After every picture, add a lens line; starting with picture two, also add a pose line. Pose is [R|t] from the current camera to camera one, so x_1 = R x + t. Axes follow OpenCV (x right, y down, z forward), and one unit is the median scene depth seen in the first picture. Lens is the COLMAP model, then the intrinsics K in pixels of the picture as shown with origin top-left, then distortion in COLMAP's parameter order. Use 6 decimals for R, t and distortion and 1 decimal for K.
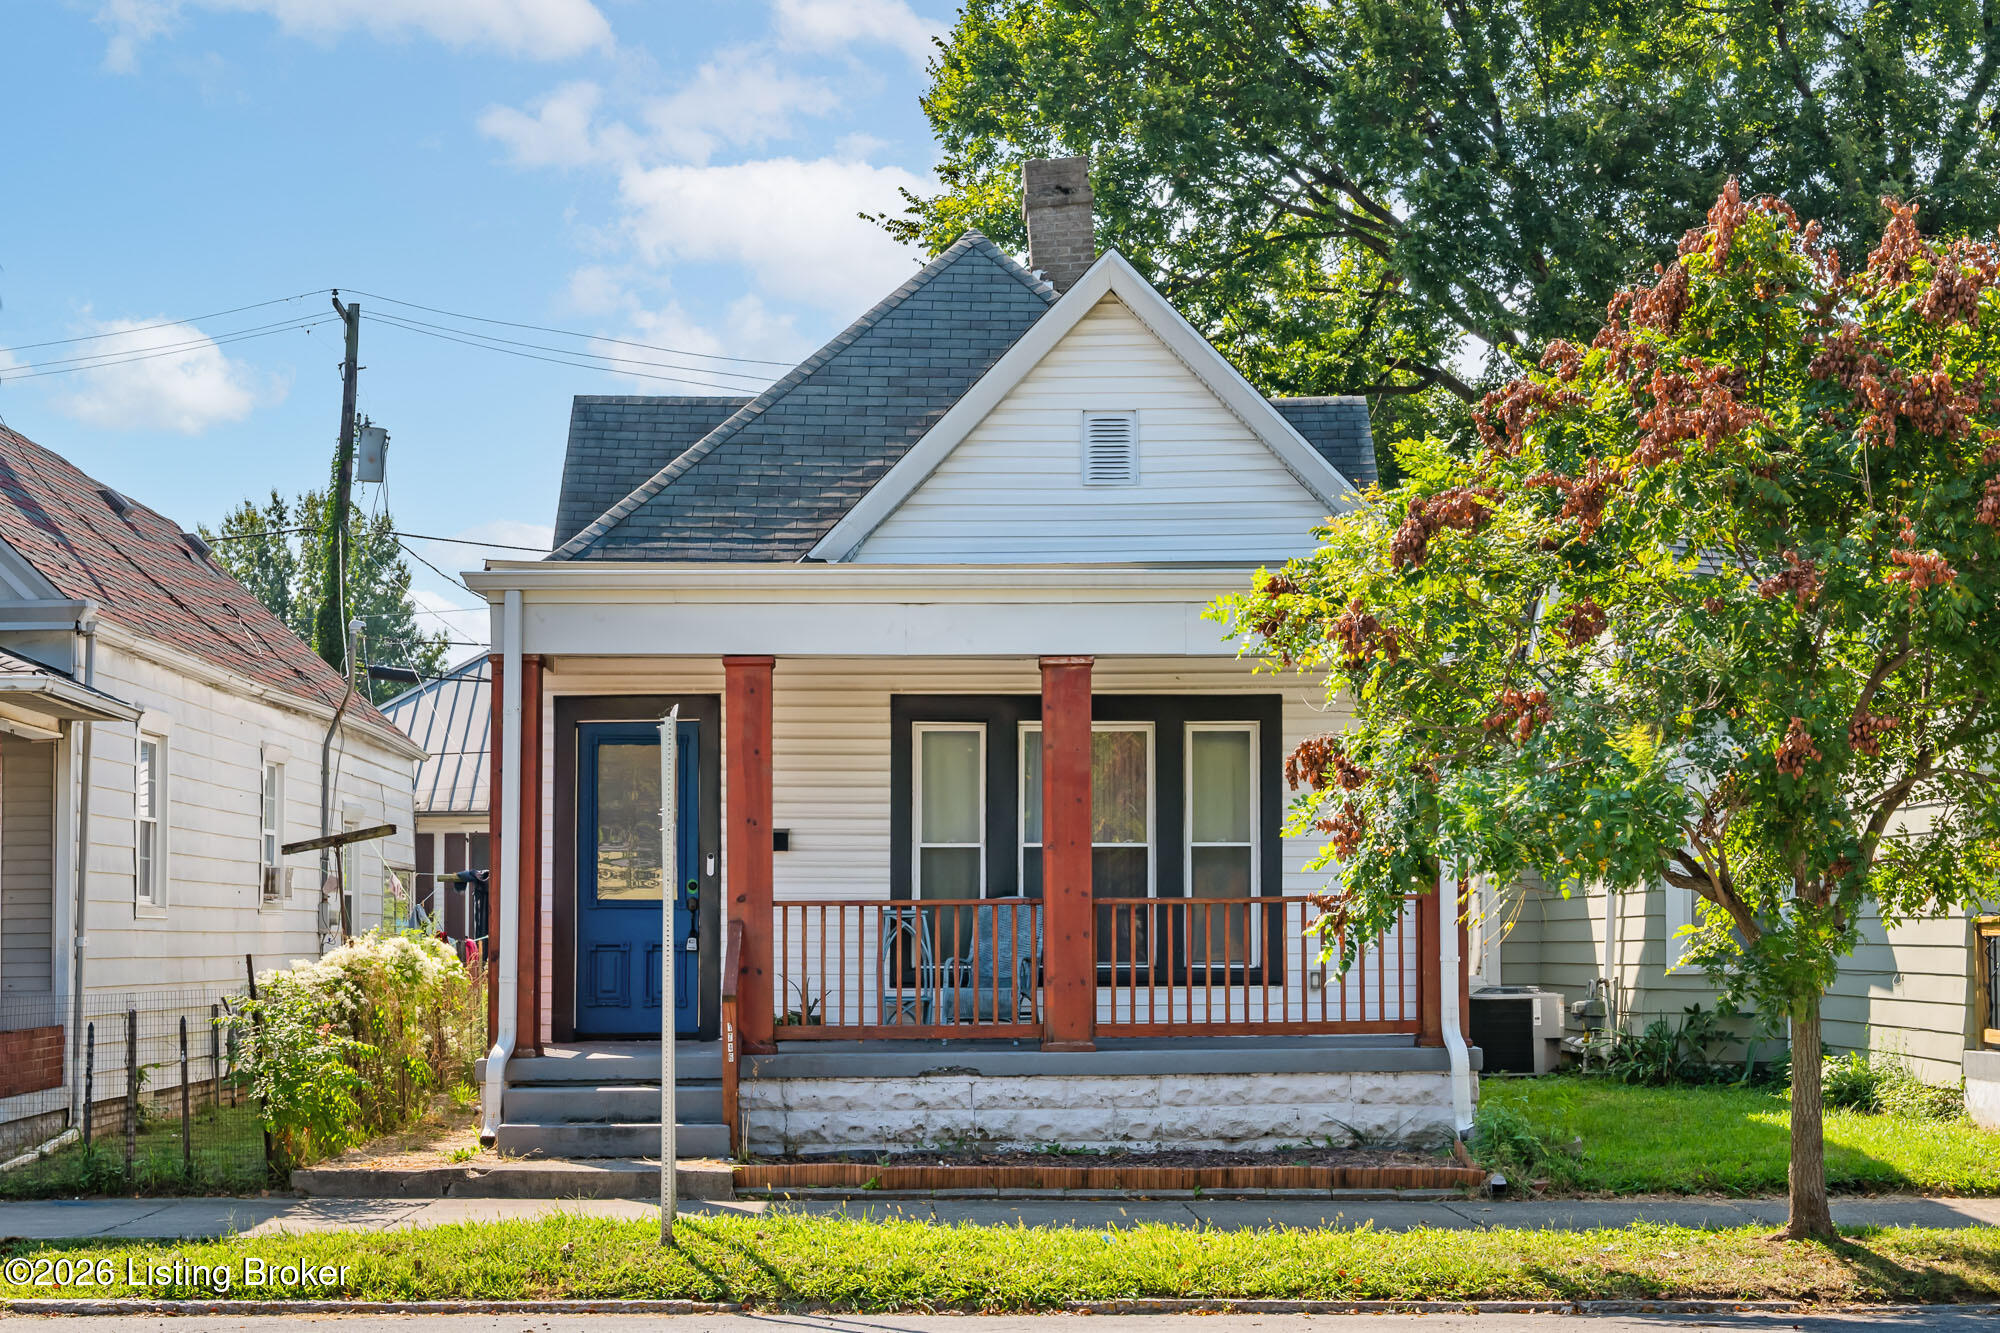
lens RADIAL K [[2789.2, 0, 998.4], [0, 2789.2, 668.3], [0, 0, 1]] dist [0.001819, 0.000000]
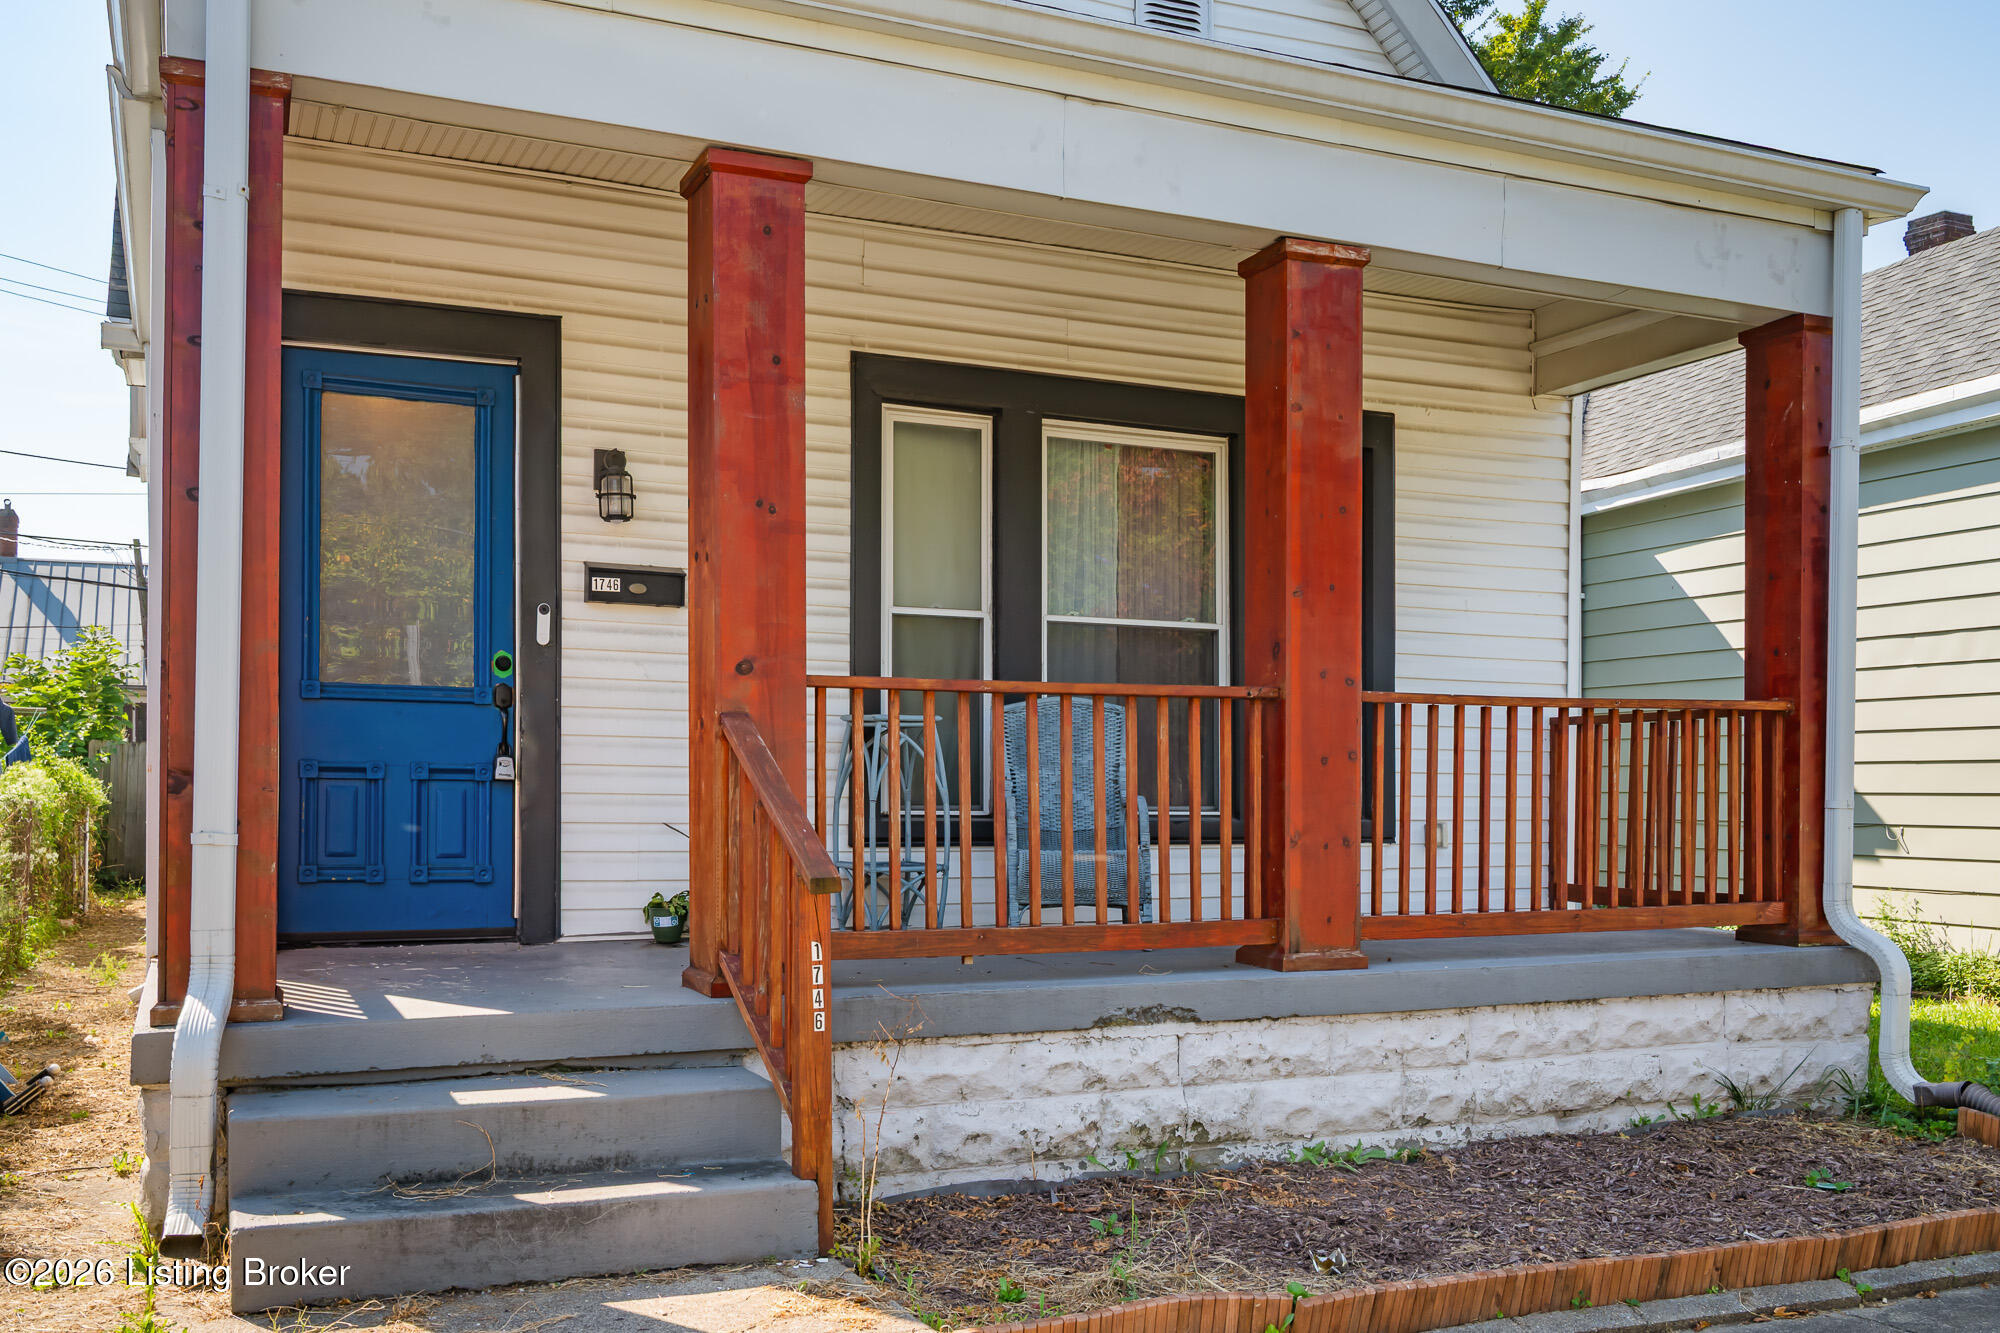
lens RADIAL K [[1828.0, 0, 1014.2], [0, 1828.0, 776.9], [0, 0, 1]] dist [-0.005319, 0.000000]
pose [[0.933556, 0.012851, 0.358200, -0.160459], [-0.044285, 0.995835, 0.079691, 0.074467], [-0.355684, -0.090259, 0.930238, 0.695881]]
